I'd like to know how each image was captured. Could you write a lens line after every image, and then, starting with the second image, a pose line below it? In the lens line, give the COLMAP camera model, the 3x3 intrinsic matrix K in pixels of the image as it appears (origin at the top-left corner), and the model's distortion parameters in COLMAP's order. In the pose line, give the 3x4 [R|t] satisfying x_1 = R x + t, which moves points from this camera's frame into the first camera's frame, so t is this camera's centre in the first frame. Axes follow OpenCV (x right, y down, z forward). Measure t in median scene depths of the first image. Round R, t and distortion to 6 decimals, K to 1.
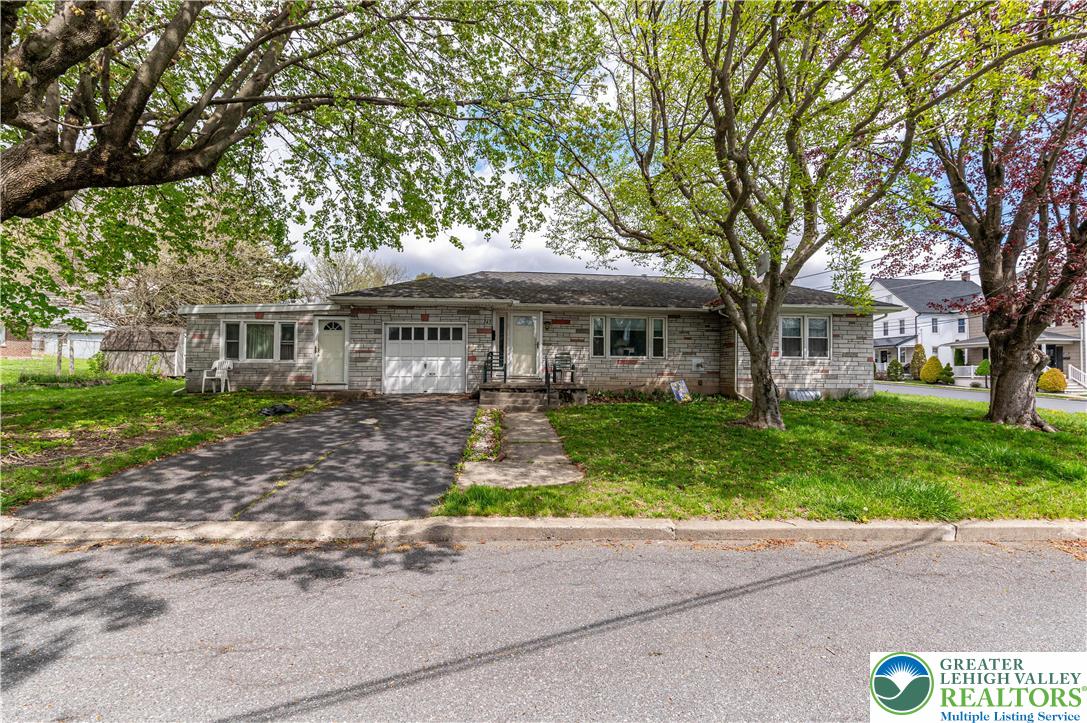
lens RADIAL K [[470.9, 0, 553.4], [0, 470.9, 351.3], [0, 0, 1]] dist [-0.002932, 0.001515]
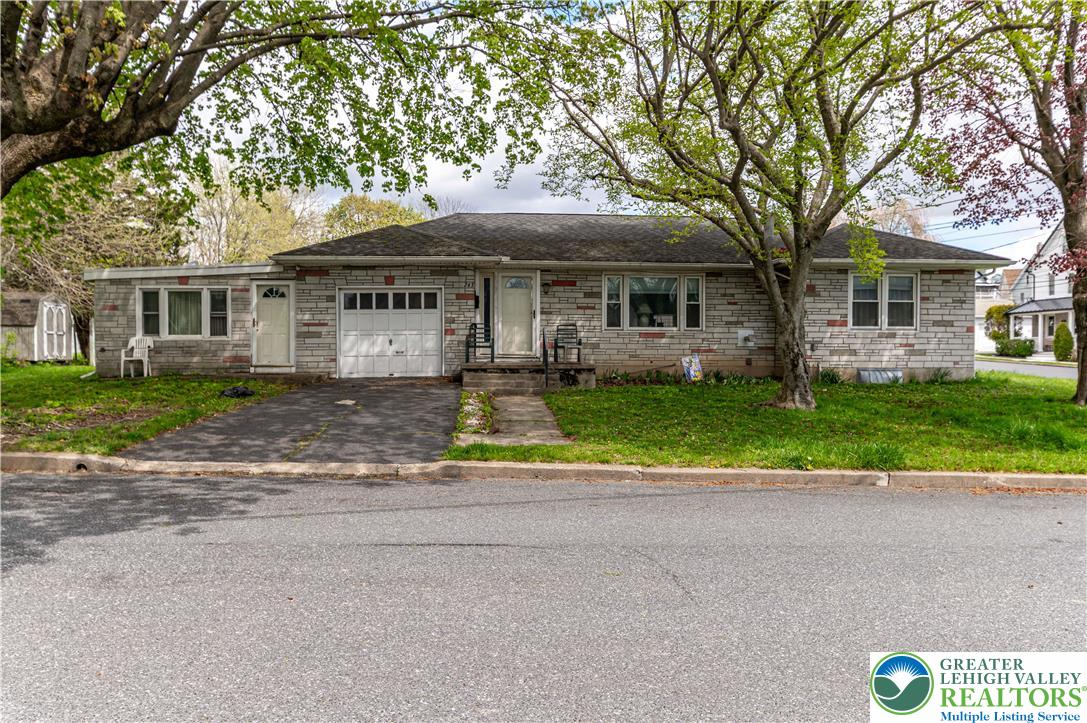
lens RADIAL K [[799.4, 0, 551.3], [0, 799.4, 370.9], [0, 0, 1]] dist [-0.037143, -0.006044]
pose [[0.999775, -0.007014, -0.020018, 0.021823], [0.008302, 0.997848, 0.065047, -0.005132], [0.019519, -0.065199, 0.997681, -0.325863]]
